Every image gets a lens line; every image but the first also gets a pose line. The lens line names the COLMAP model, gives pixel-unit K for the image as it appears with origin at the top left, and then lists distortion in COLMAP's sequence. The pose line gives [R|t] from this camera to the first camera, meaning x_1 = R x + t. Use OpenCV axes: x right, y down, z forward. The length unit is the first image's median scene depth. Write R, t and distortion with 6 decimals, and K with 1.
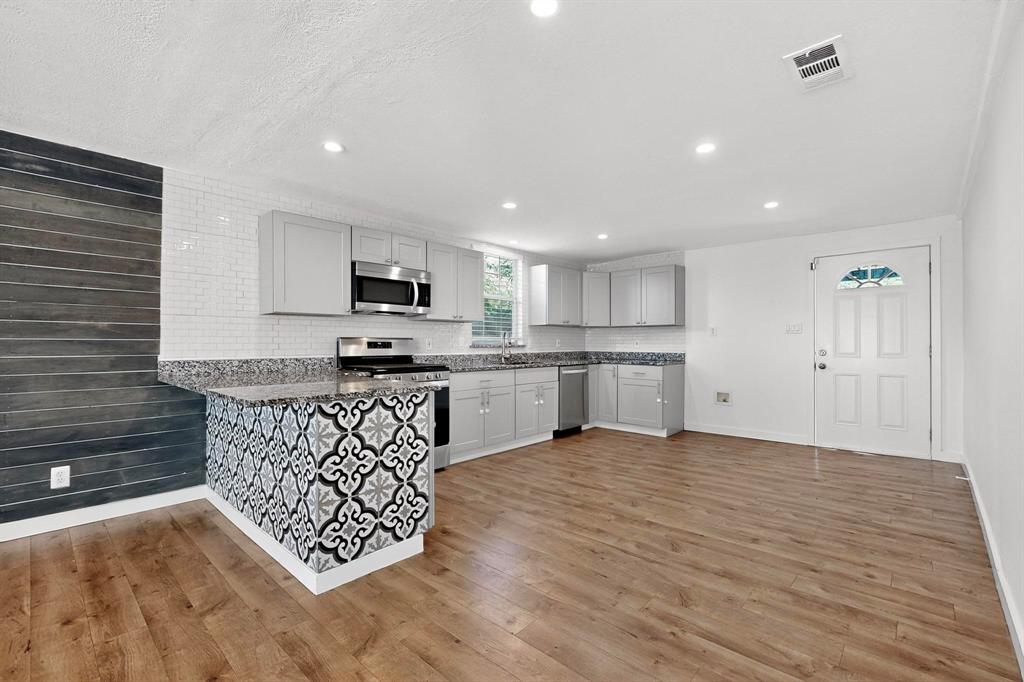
lens RADIAL K [[445.1, 0, 513.9], [0, 445.1, 342.5], [0, 0, 1]] dist [0.002678, -0.000247]
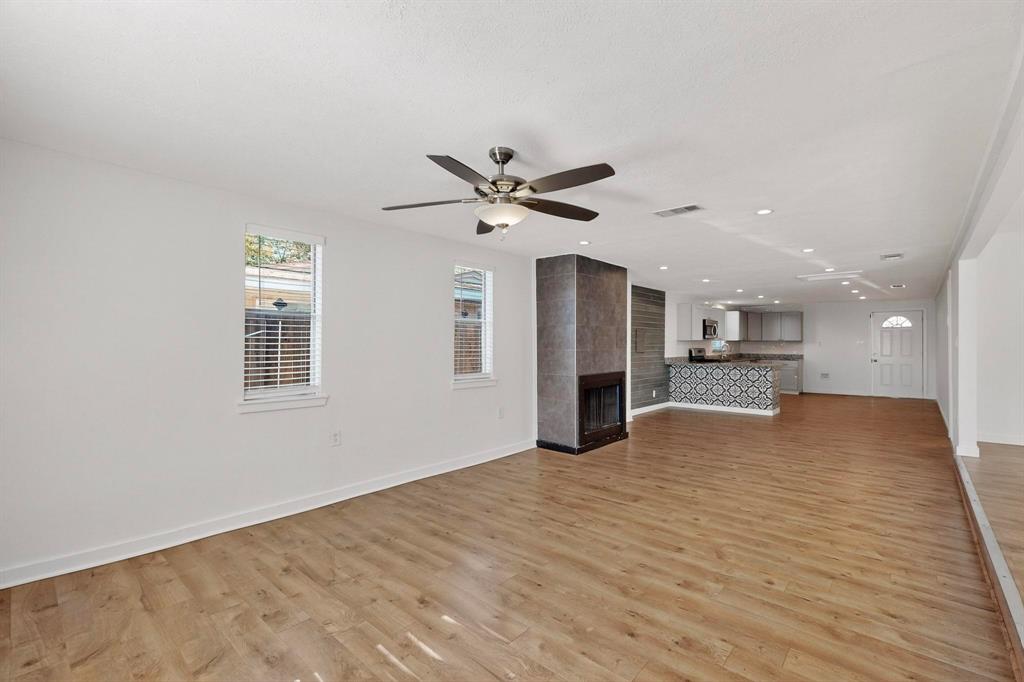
lens RADIAL K [[445.1, 0, 510.4], [0, 445.1, 344.2], [0, 0, 1]] dist [0.002678, -0.000247]
pose [[0.999914, 0.001547, 0.013017, -1.278006], [-0.001618, 0.999984, 0.005485, -0.042024], [-0.013008, -0.005506, 0.999900, -1.330383]]
